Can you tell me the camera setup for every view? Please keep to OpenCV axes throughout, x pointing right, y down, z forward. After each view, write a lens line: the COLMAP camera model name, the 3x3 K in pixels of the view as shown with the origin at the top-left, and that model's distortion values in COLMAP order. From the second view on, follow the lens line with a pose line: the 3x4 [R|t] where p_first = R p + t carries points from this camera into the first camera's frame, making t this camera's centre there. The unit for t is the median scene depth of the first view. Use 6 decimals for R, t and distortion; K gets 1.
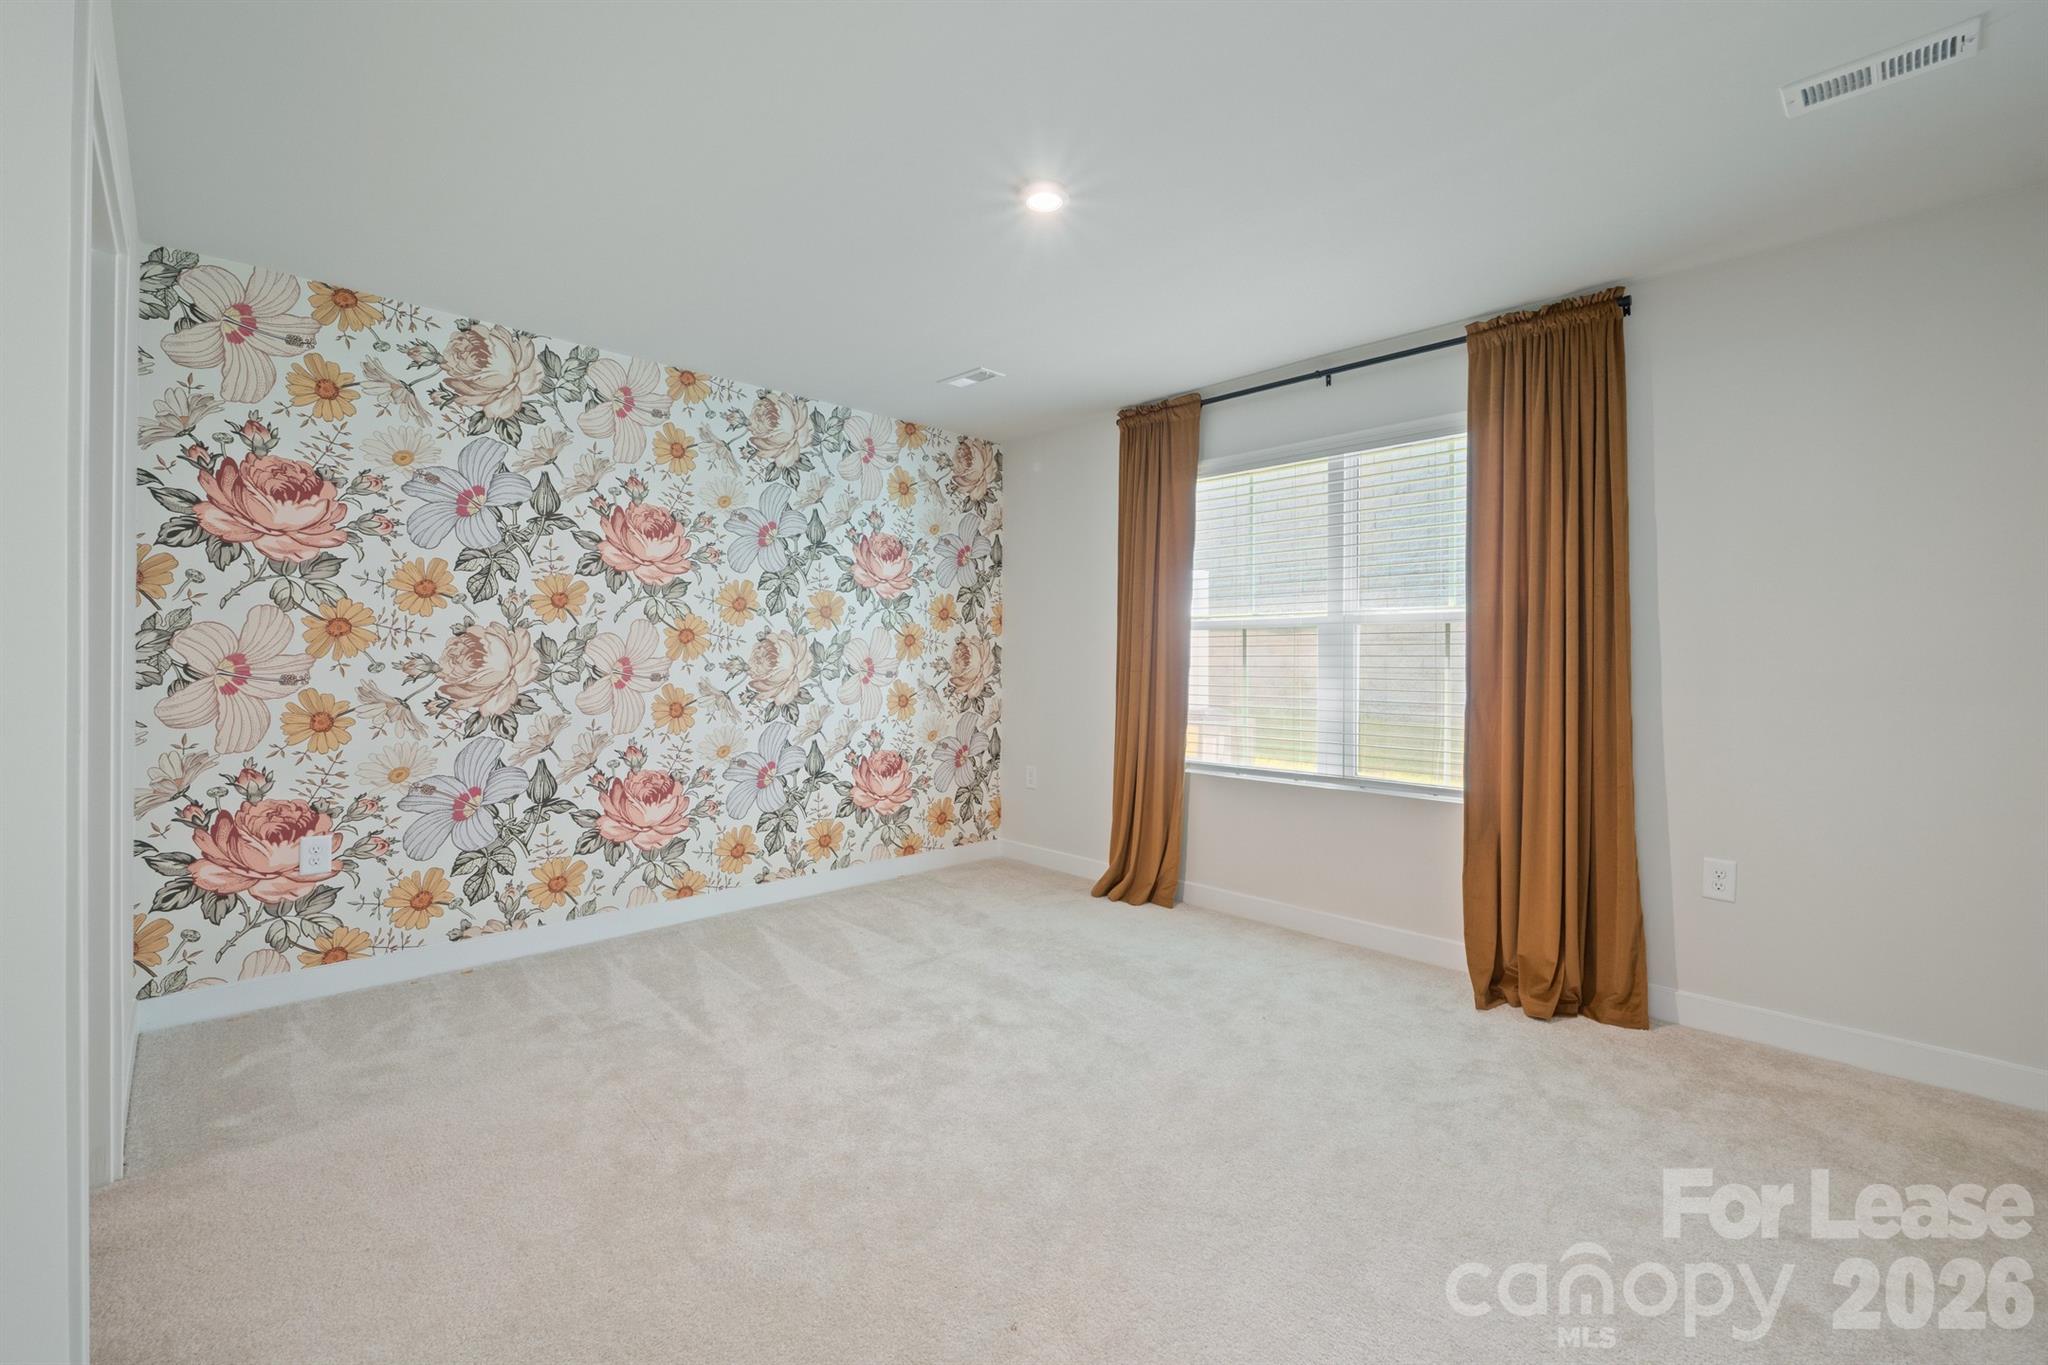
lens RADIAL K [[884.3, 0, 1022.0], [0, 884.3, 670.7], [0, 0, 1]] dist [0.017455, -0.000079]
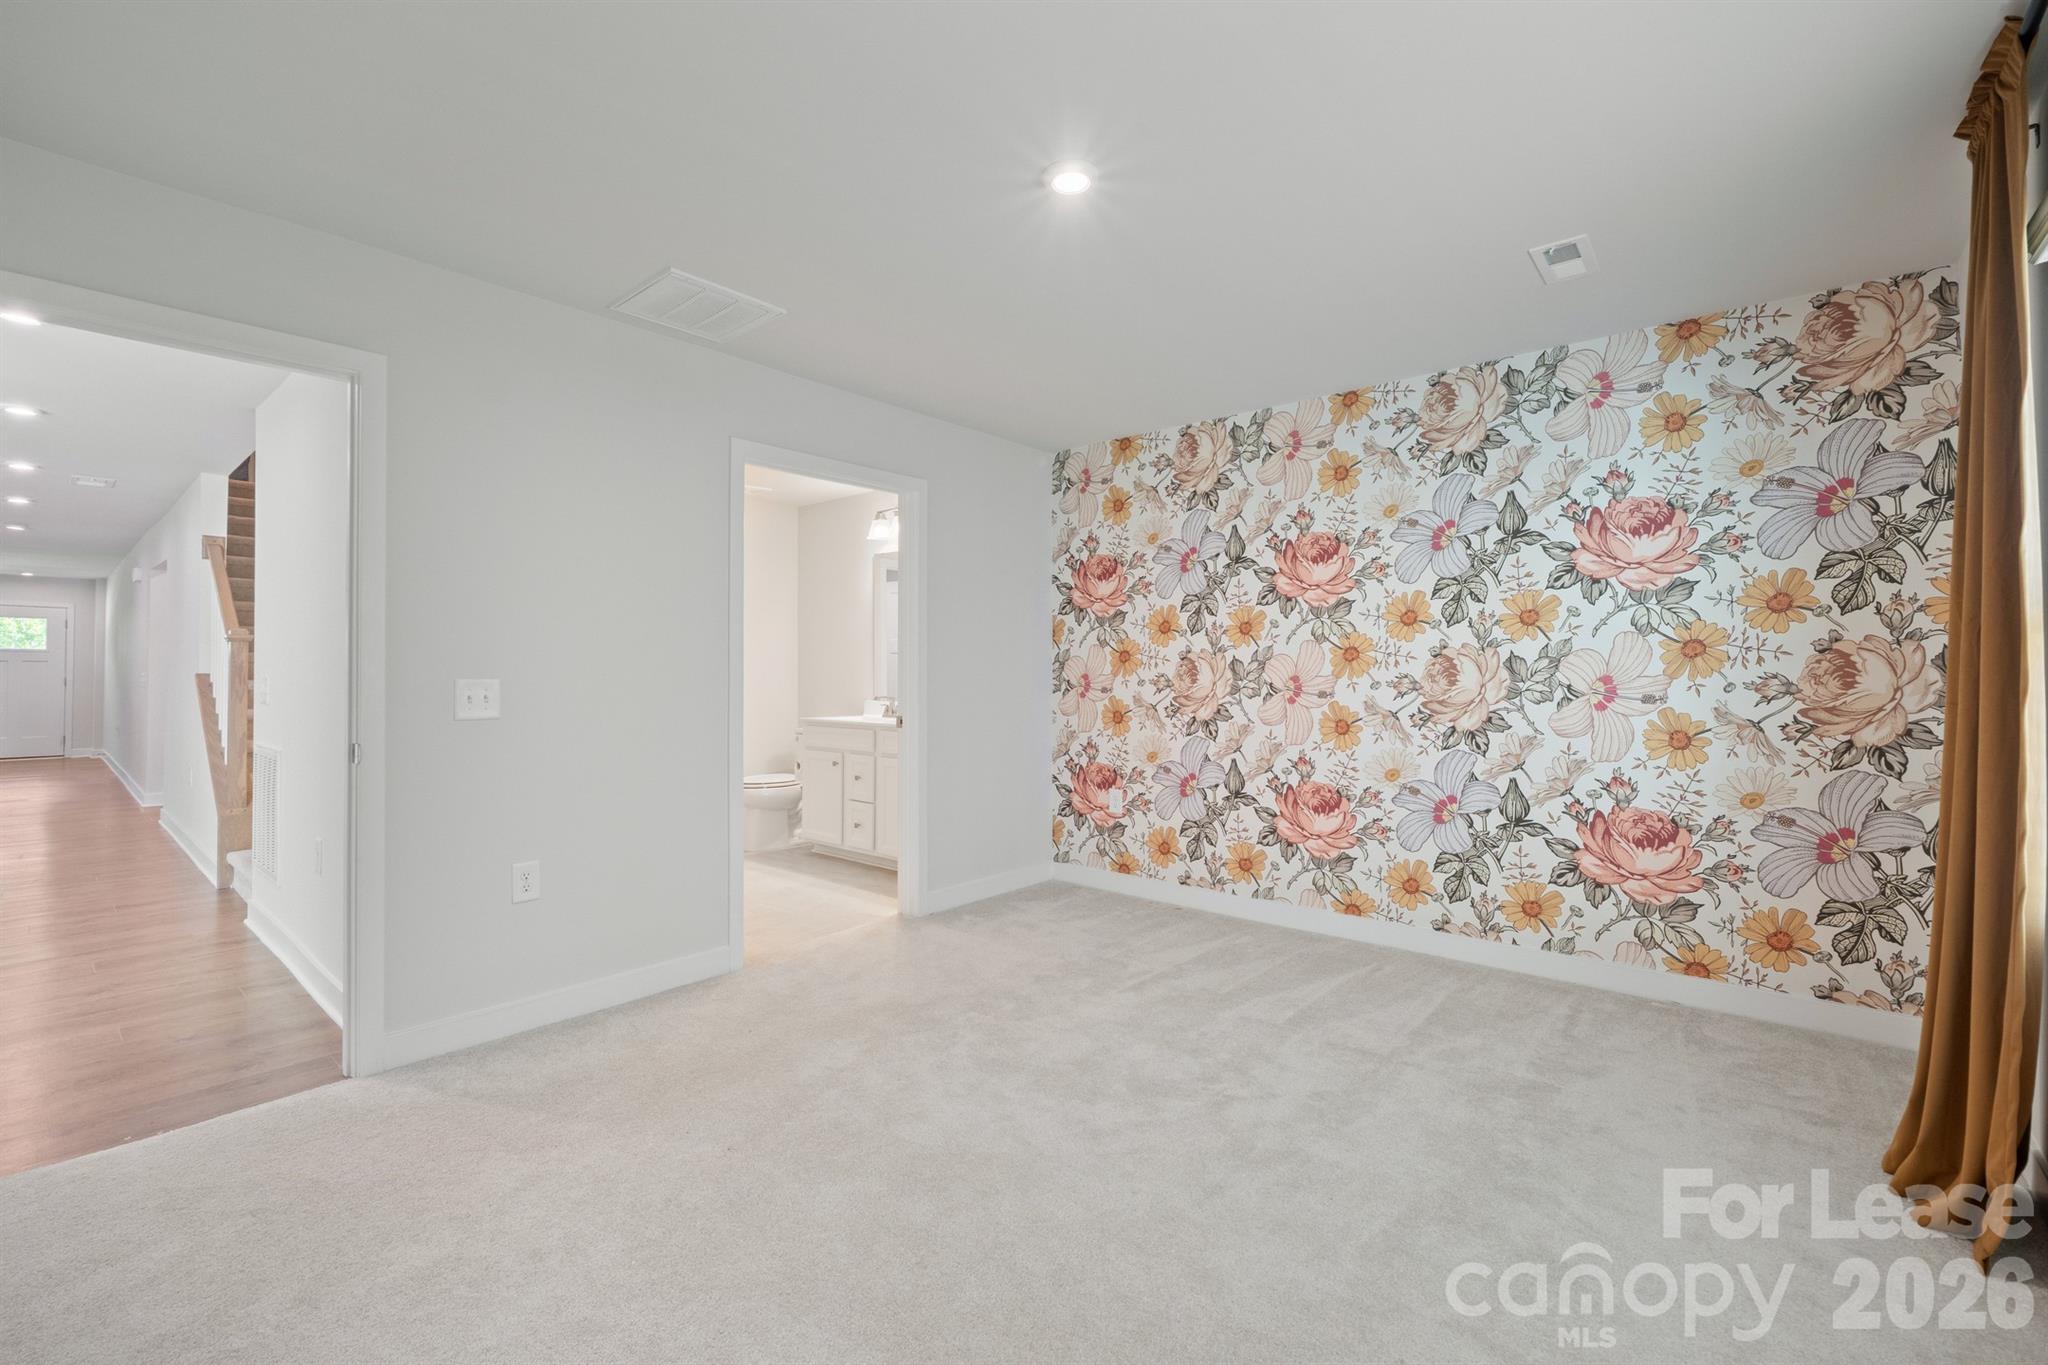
lens RADIAL K [[869.1, 0, 1034.9], [0, 869.1, 677.2], [0, 0, 1]] dist [0.001100, -0.000275]
pose [[0.103435, -0.001626, -0.994635, 0.511570], [-0.014252, 0.999894, -0.003117, -0.004338], [0.994534, 0.014498, 0.103401, 0.492081]]
